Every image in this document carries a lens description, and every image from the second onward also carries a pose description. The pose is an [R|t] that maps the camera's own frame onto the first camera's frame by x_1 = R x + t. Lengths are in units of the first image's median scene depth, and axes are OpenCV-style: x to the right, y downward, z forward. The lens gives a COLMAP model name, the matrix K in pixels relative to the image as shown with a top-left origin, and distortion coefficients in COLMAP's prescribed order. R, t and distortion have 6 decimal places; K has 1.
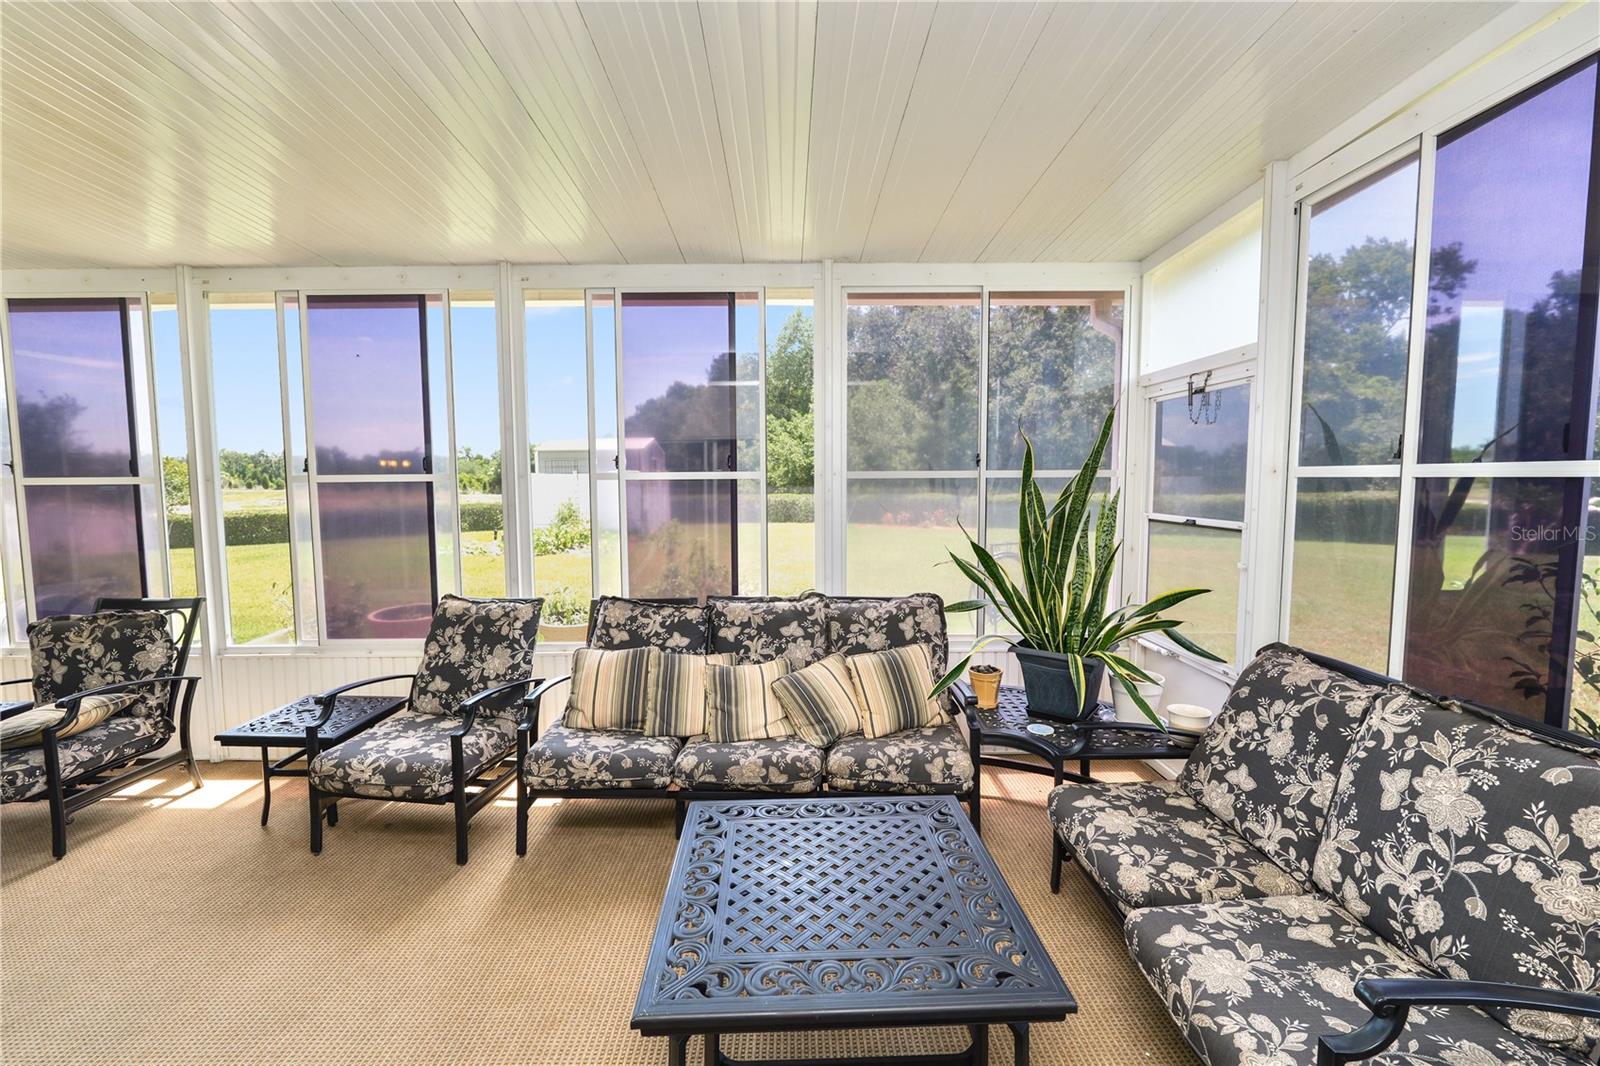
lens RADIAL K [[649.7, 0, 801.0], [0, 649.7, 530.0], [0, 0, 1]] dist [-0.014150, 0.000746]
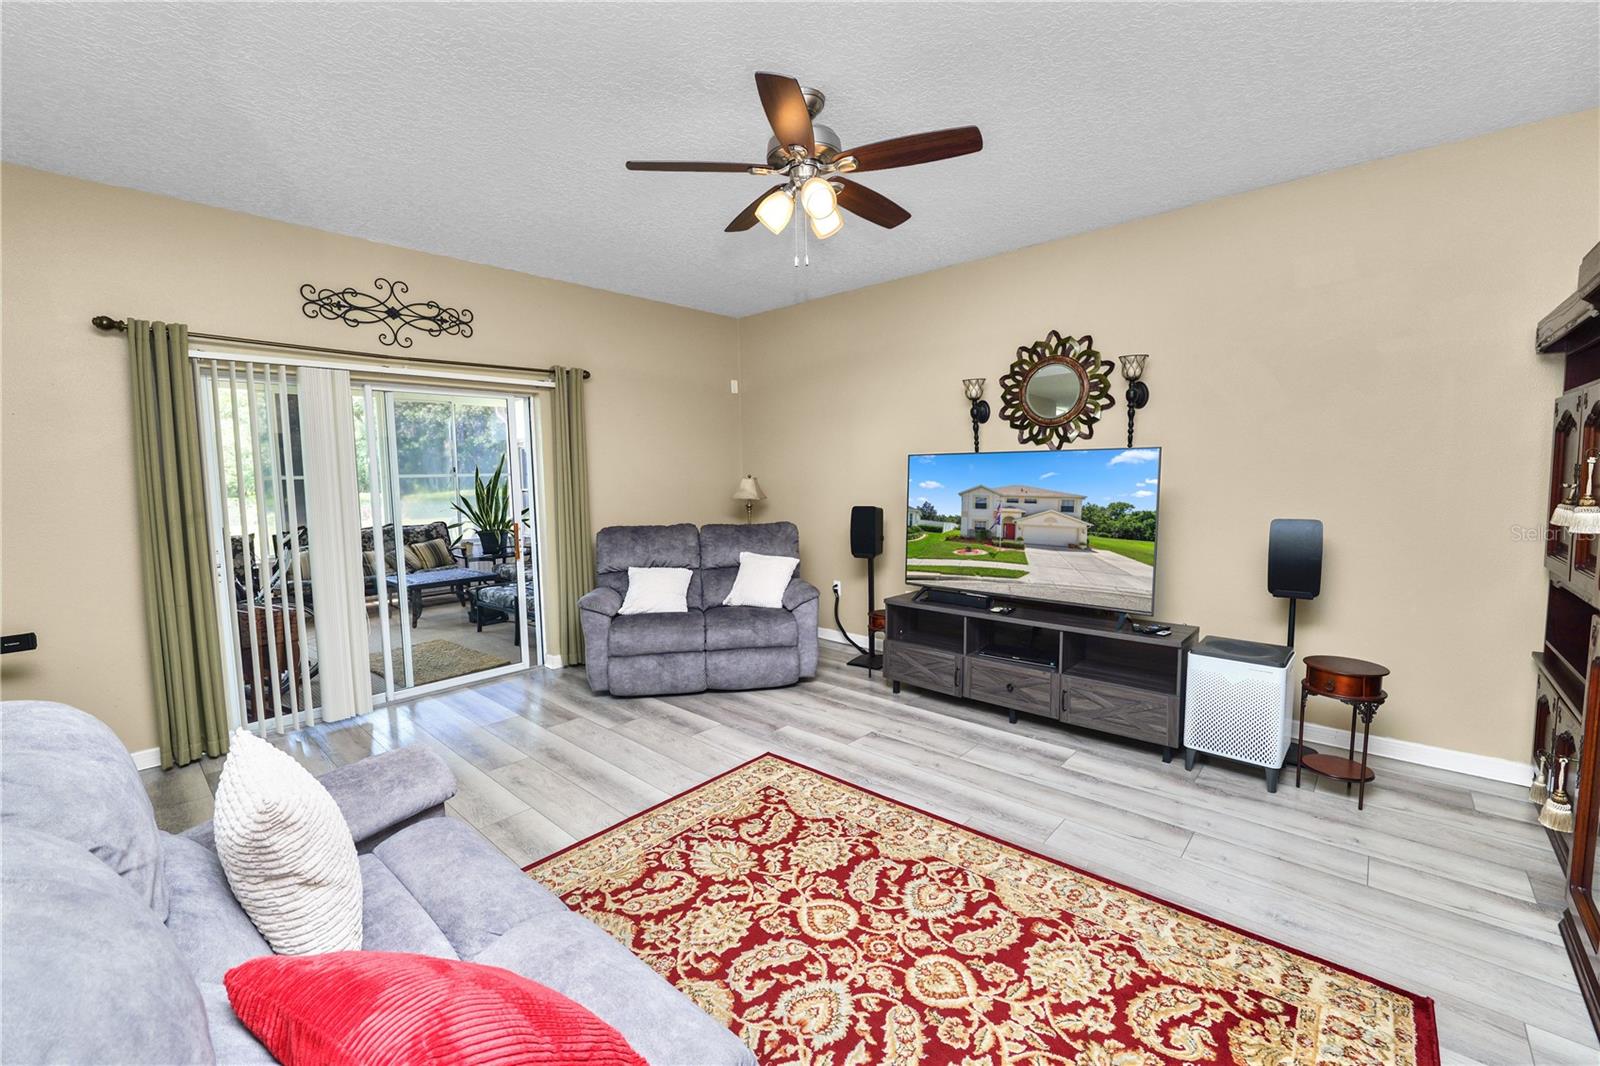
lens RADIAL K [[649.8, 0, 797.9], [0, 649.8, 539.3], [0, 0, 1]] dist [-0.013381, 0.004731]
pose [[0.681735, -0.076029, 0.727638, -0.866479], [0.065232, 0.996941, 0.043052, 0.183571], [-0.728685, 0.018115, 0.684609, -2.193809]]
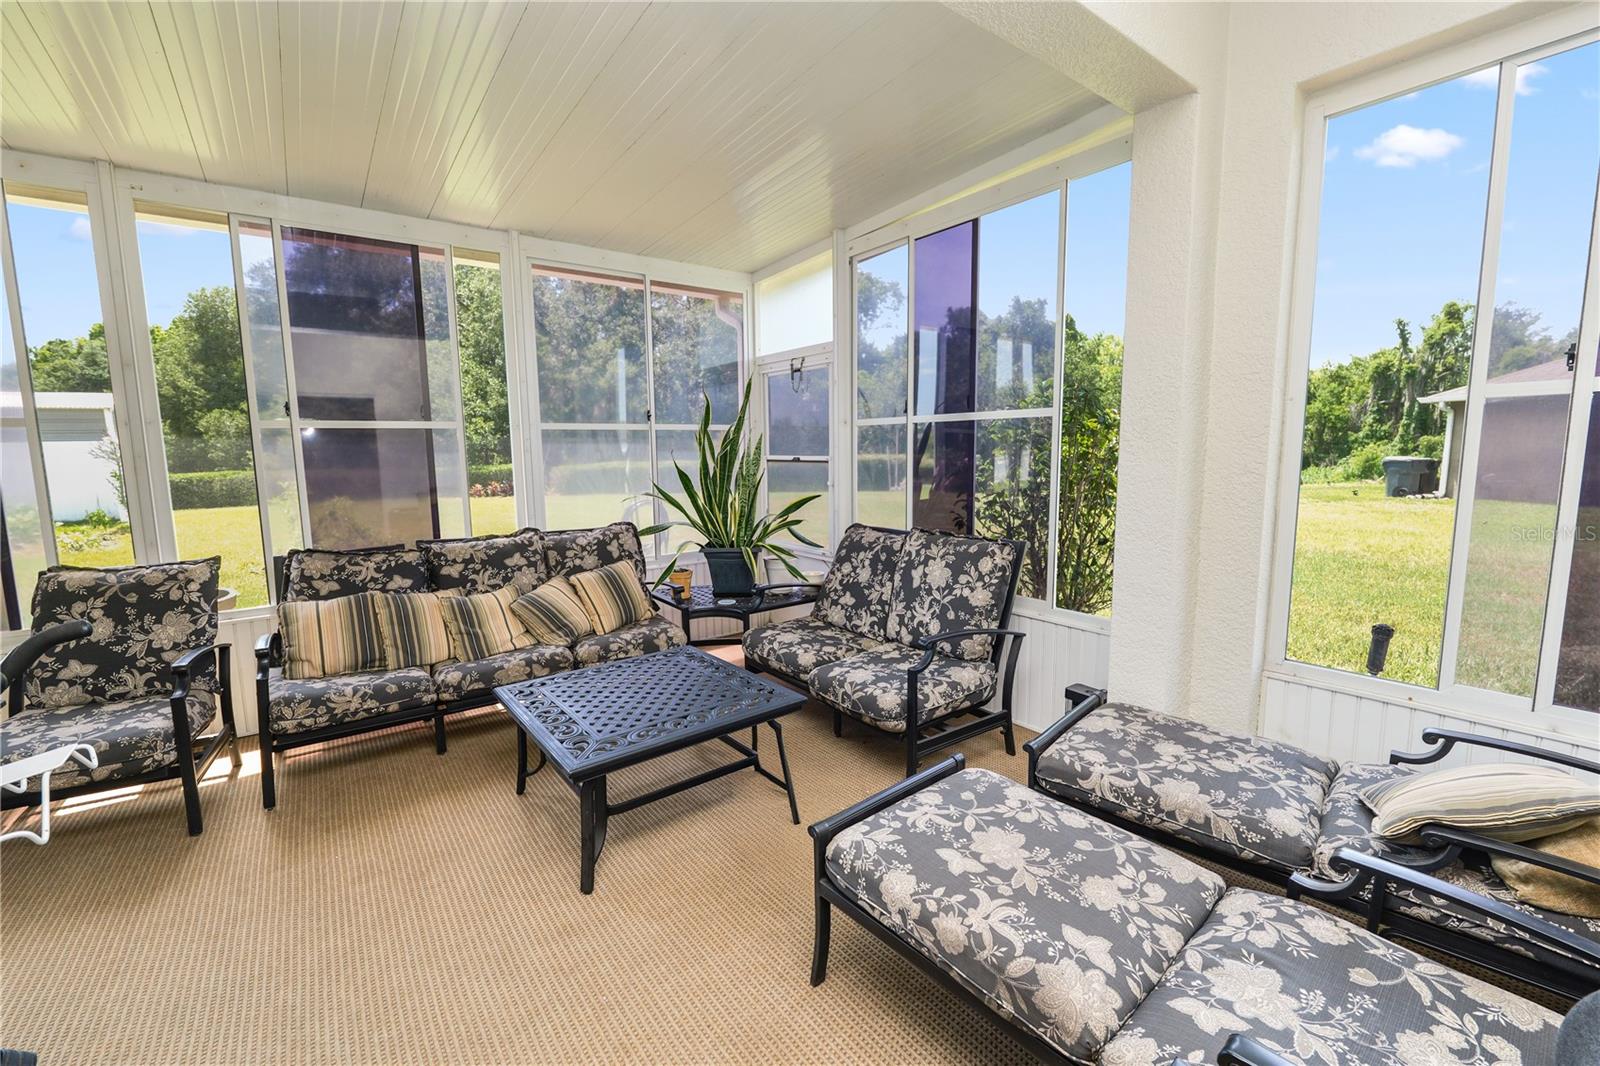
lens RADIAL K [[649.7, 0, 801.0], [0, 649.7, 530.0], [0, 0, 1]] dist [-0.014150, 0.000746]
pose [[0.803939, -0.079116, 0.589426, -0.319514], [0.054919, 0.996753, 0.058885, 0.071045], [-0.592171, -0.014970, 0.805674, -0.240846]]
